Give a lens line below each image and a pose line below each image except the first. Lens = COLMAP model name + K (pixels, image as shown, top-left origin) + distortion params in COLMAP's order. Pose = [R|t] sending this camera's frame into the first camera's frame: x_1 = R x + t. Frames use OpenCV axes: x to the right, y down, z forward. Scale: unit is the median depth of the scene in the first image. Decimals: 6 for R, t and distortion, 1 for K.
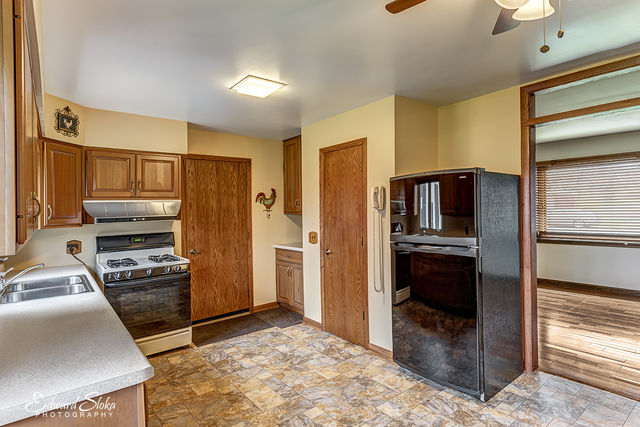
lens RADIAL K [[340.7, 0, 309.3], [0, 340.7, 208.5], [0, 0, 1]] dist [0.002549, -0.000639]
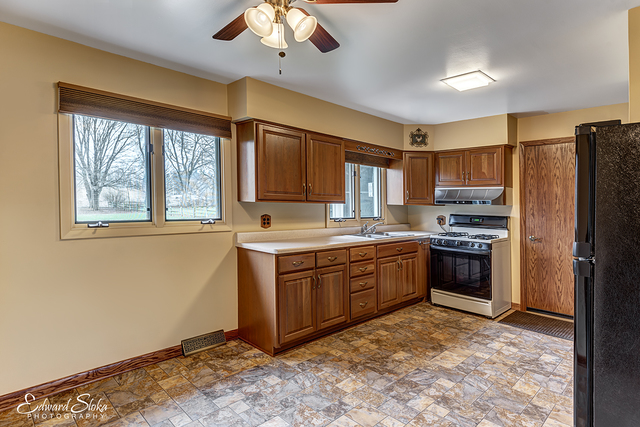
lens RADIAL K [[340.7, 0, 324.9], [0, 340.7, 201.5], [0, 0, 1]] dist [0.002549, -0.000639]
pose [[0.127288, 0.028236, -0.991464, 0.741929], [-0.018956, 0.999481, 0.026031, 0.005048], [0.991685, 0.015481, 0.127757, 0.348310]]
